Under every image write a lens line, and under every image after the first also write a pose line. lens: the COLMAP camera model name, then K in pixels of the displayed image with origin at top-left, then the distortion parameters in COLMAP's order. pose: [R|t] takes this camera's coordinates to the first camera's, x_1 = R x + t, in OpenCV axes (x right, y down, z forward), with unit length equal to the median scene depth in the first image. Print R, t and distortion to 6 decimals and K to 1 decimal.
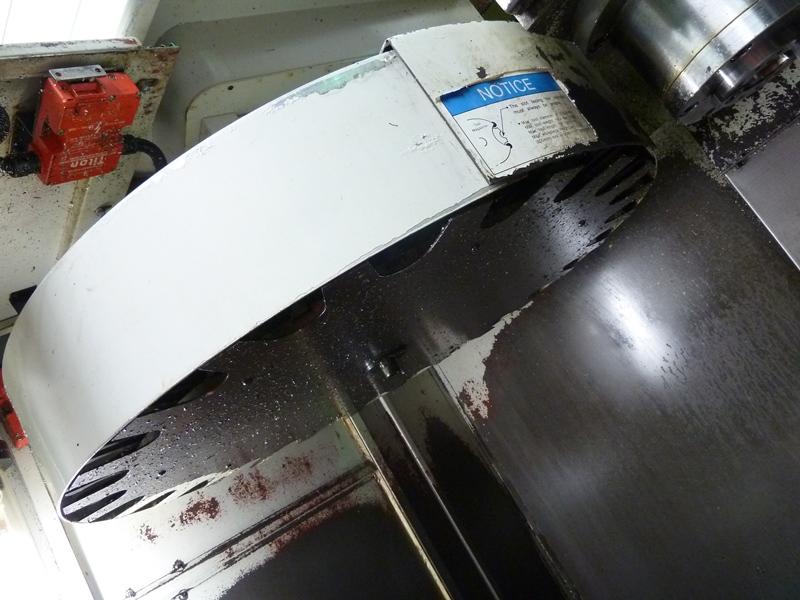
lens RADIAL K [[613.9, 0, 399.3], [0, 613.9, 298.8], [0, 0, 1]] dist [-0.026845, -0.002165]
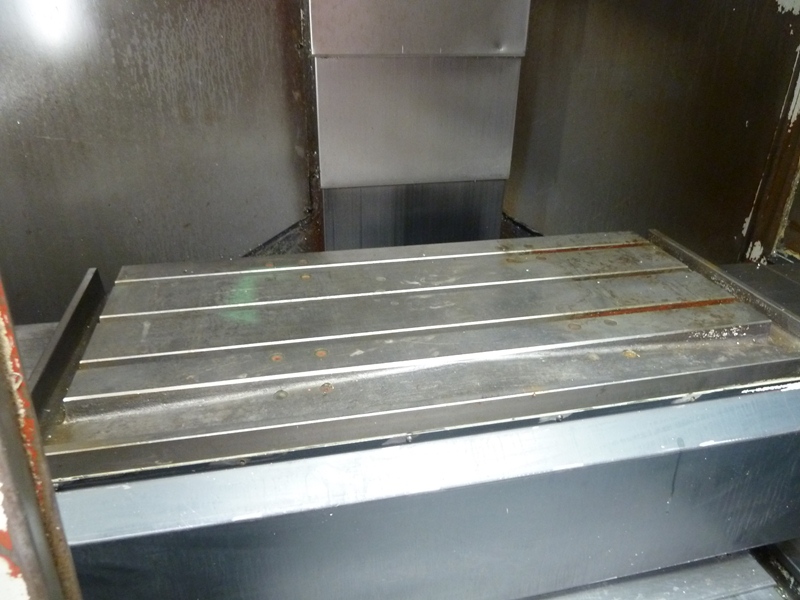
lens RADIAL K [[613.9, 0, 401.1], [0, 613.9, 299.5], [0, 0, 1]] dist [-0.026845, -0.002165]
pose [[0.579150, 0.163179, 0.798723, -0.102102], [-0.552940, 0.798571, 0.237786, 0.010981], [-0.599035, -0.579360, 0.552720, -0.178526]]
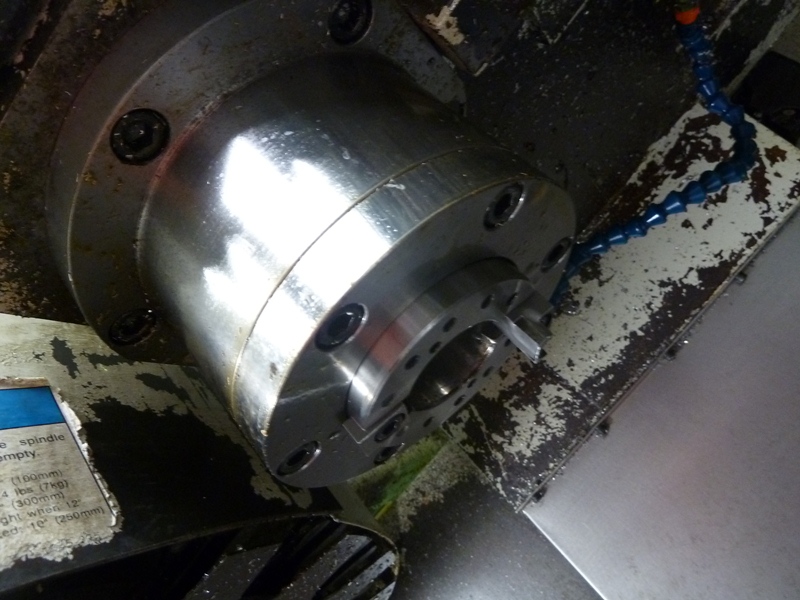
lens RADIAL K [[613.9, 0, 401.5], [0, 613.9, 298.7], [0, 0, 1]] dist [-0.026845, -0.002165]
pose [[0.976036, -0.000669, 0.217608, 0.254208], [0.103175, 0.881875, -0.460056, -0.114103], [-0.191595, 0.471483, 0.860811, 0.312205]]
